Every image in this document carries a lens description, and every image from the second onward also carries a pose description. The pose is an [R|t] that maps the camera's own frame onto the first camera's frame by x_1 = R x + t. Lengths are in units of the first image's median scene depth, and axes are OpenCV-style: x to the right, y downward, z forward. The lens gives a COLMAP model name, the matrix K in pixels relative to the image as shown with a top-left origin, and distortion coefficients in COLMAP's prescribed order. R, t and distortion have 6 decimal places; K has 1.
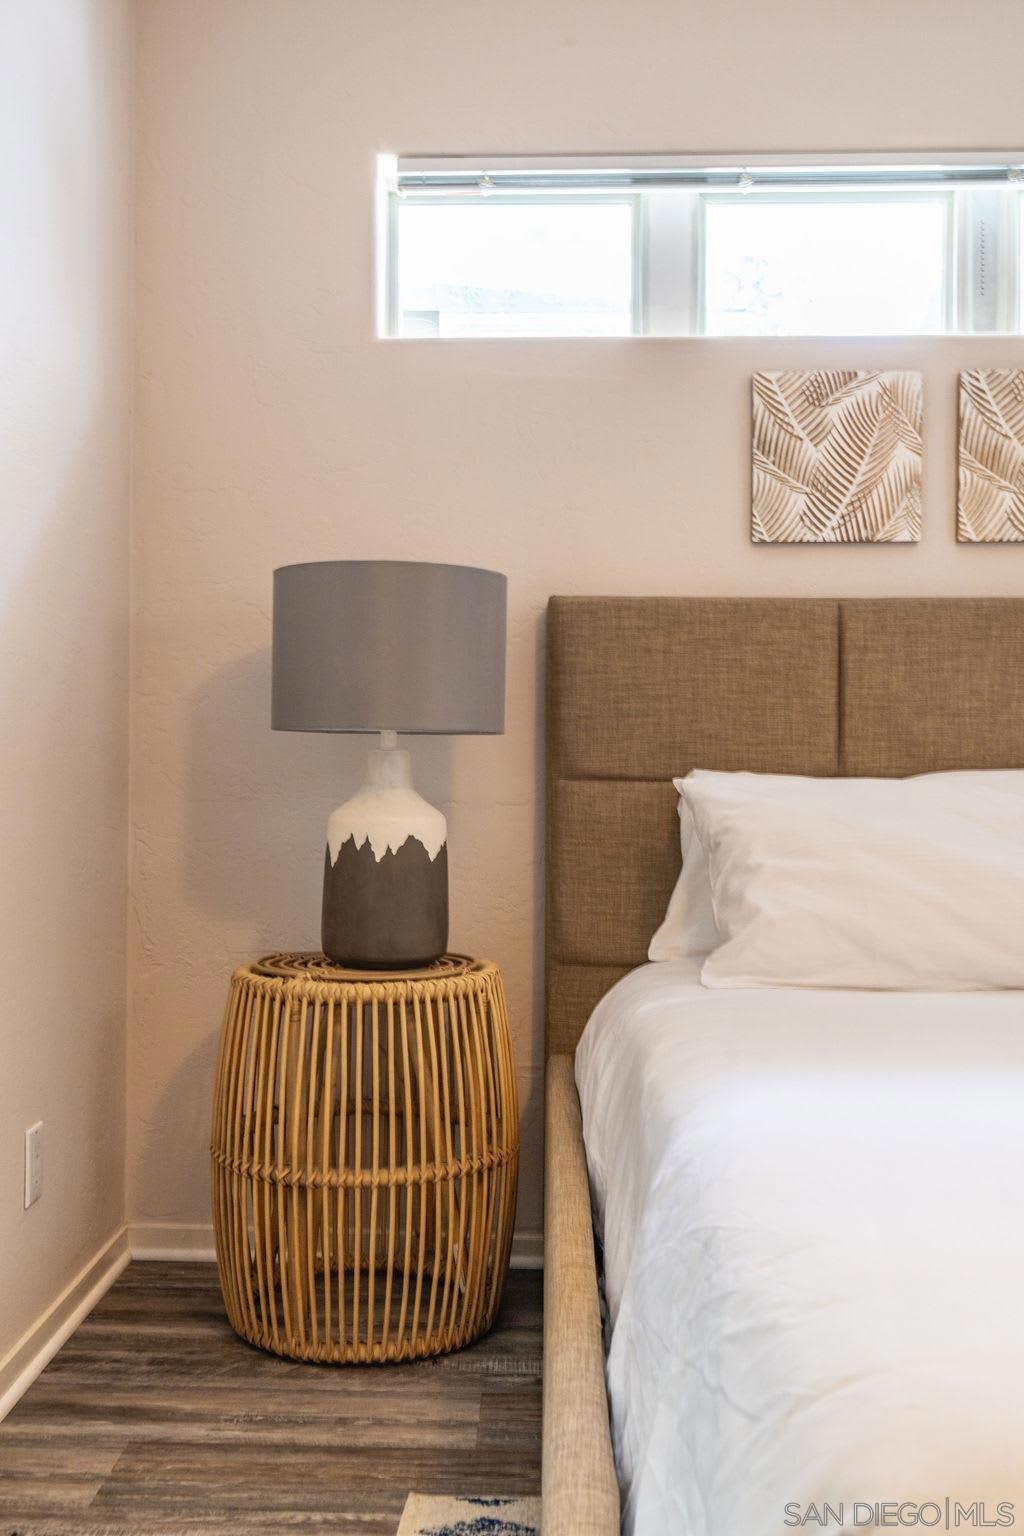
lens RADIAL K [[1509.6, 0, 509.3], [0, 1509.6, 765.6], [0, 0, 1]] dist [0.025277, 0.000000]
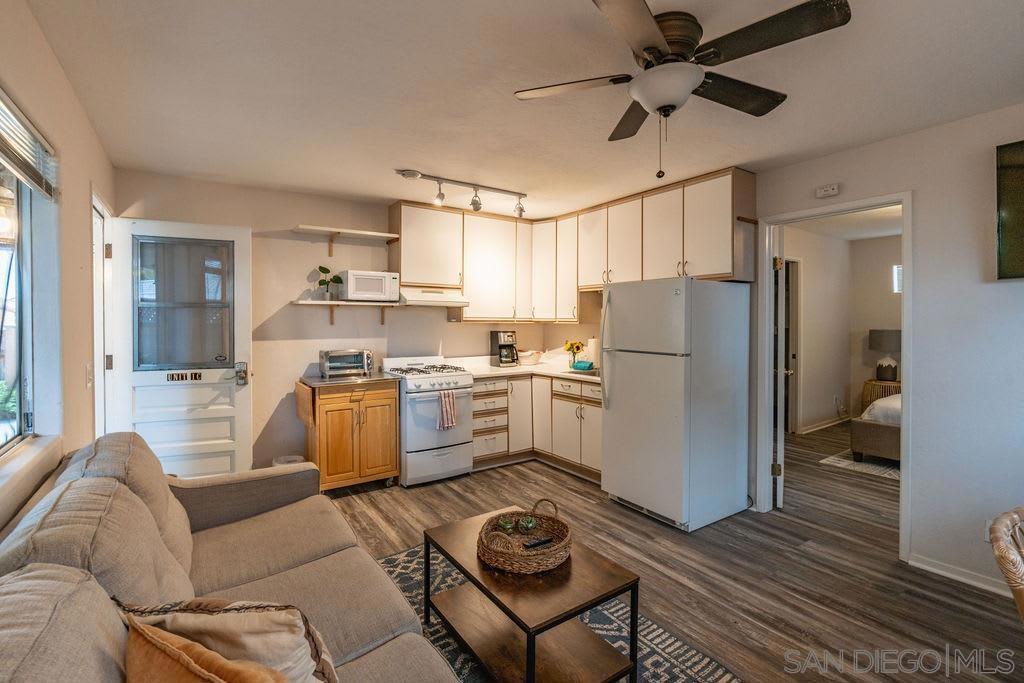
lens RADIAL K [[464.9, 0, 502.6], [0, 464.9, 320.7], [0, 0, 1]] dist [-0.012664, 0.004927]
pose [[0.577393, -0.008264, -0.816424, 0.656826], [0.015456, 0.999880, 0.000809, -0.190066], [0.816320, -0.013086, 0.577452, -1.807393]]
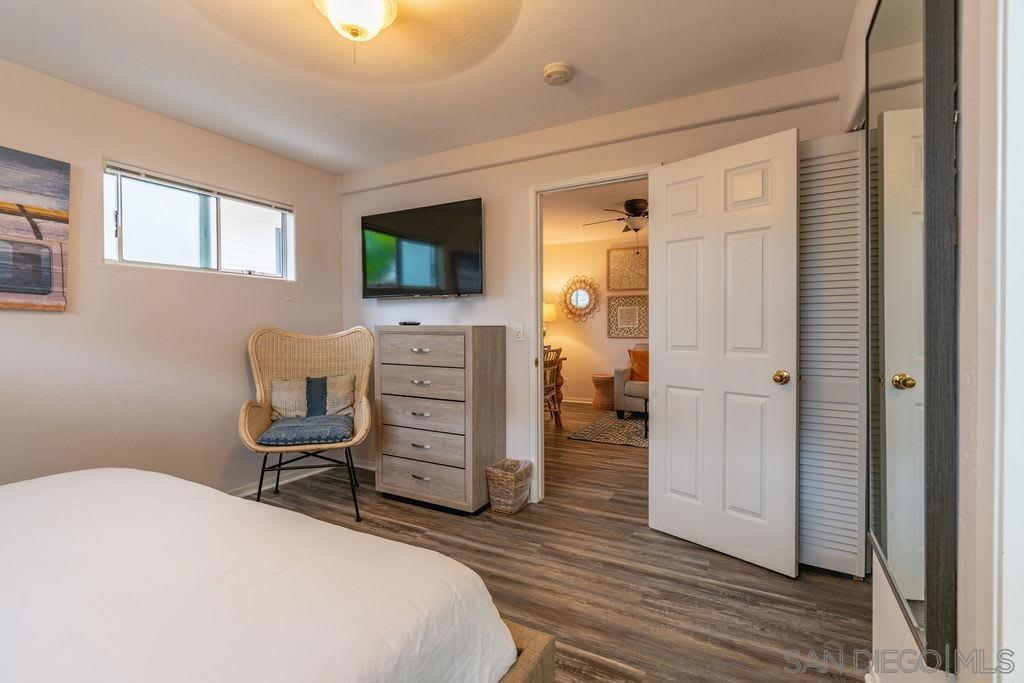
lens RADIAL K [[464.9, 0, 514.3], [0, 464.9, 332.9], [0, 0, 1]] dist [-0.012664, 0.004927]
pose [[-0.891017, -0.005245, 0.453939, -0.156845], [-0.001664, 0.999964, 0.008288, -0.090667], [-0.453966, 0.006630, -0.890994, 0.616198]]
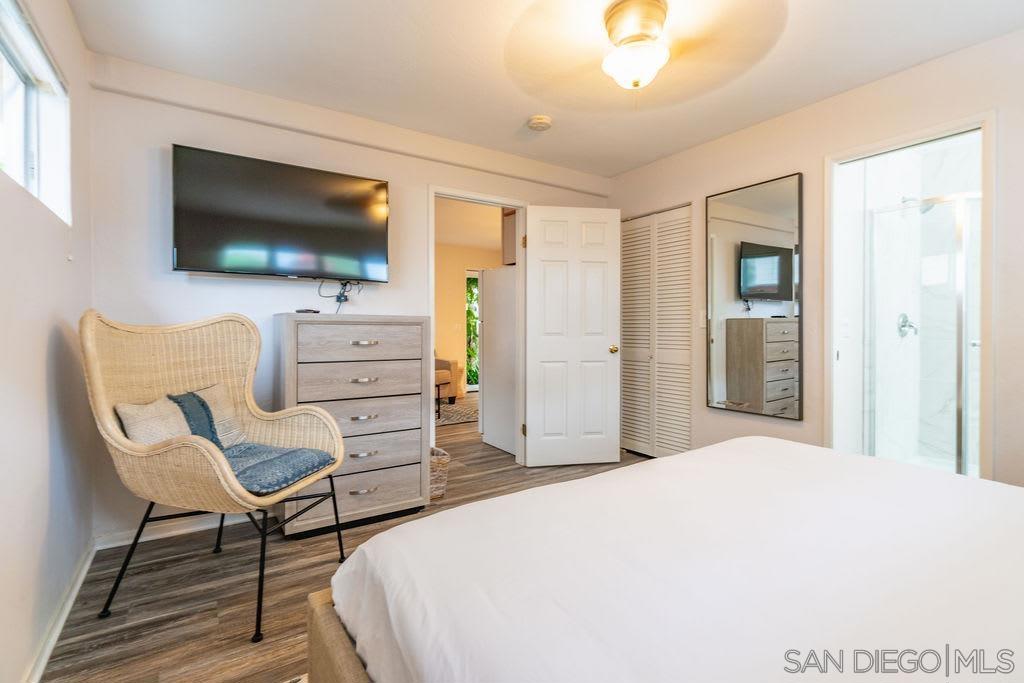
lens RADIAL K [[464.9, 0, 512.1], [0, 464.9, 331.7], [0, 0, 1]] dist [-0.012664, 0.004927]
pose [[-0.816257, 0.001378, -0.577687, 0.880563], [0.002230, 0.999997, -0.000766, -0.060212], [0.577685, -0.001913, -0.816258, 0.686080]]
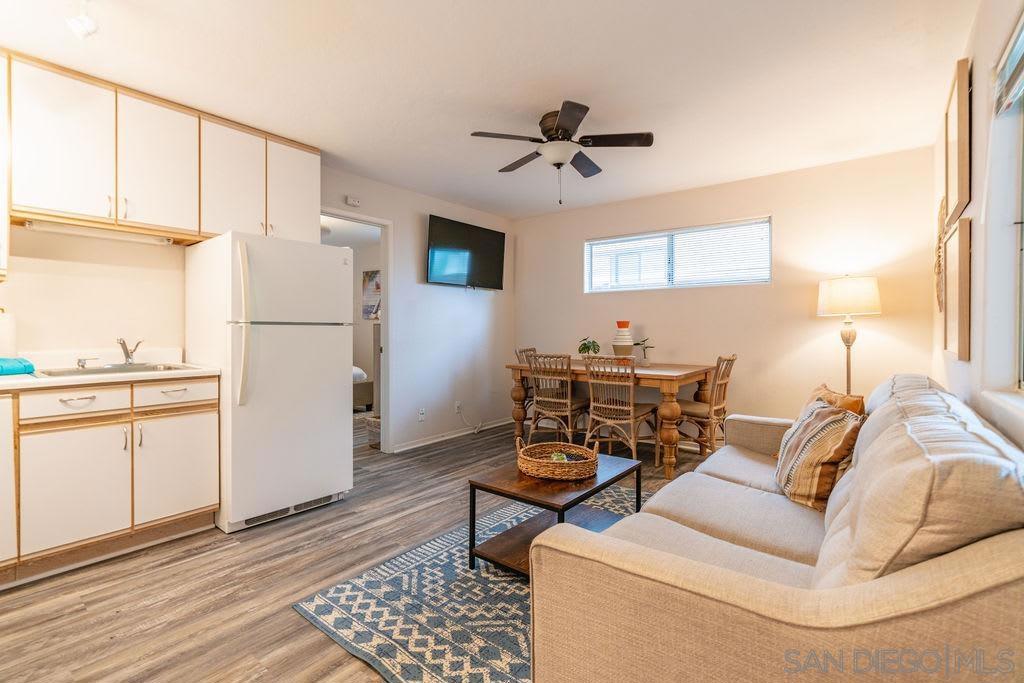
lens RADIAL K [[464.9, 0, 514.4], [0, 464.9, 330.7], [0, 0, 1]] dist [-0.012664, 0.004927]
pose [[0.597548, -0.007785, 0.801795, -0.704786], [-0.005155, 0.999895, 0.013550, -0.099198], [-0.801816, -0.012230, 0.597446, -1.816950]]
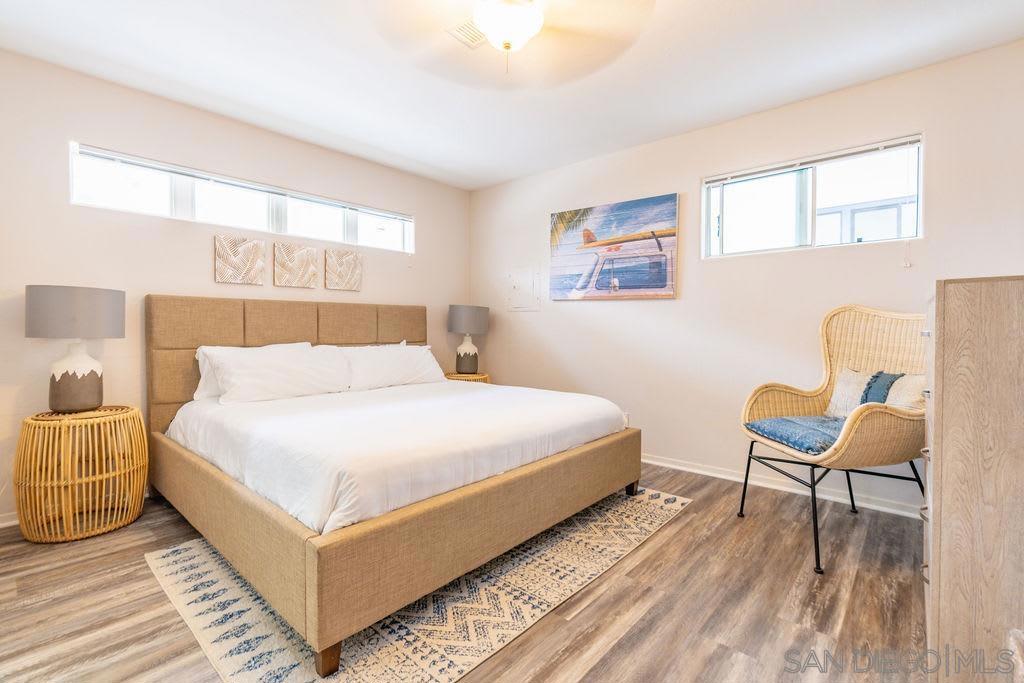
lens RADIAL K [[464.9, 0, 515.4], [0, 464.9, 335.7], [0, 0, 1]] dist [-0.012664, 0.004927]
pose [[0.637312, -0.016005, 0.770440, -0.243140], [-0.003145, 0.999722, 0.023370, -0.048959], [-0.770600, -0.017317, 0.637084, -0.264995]]
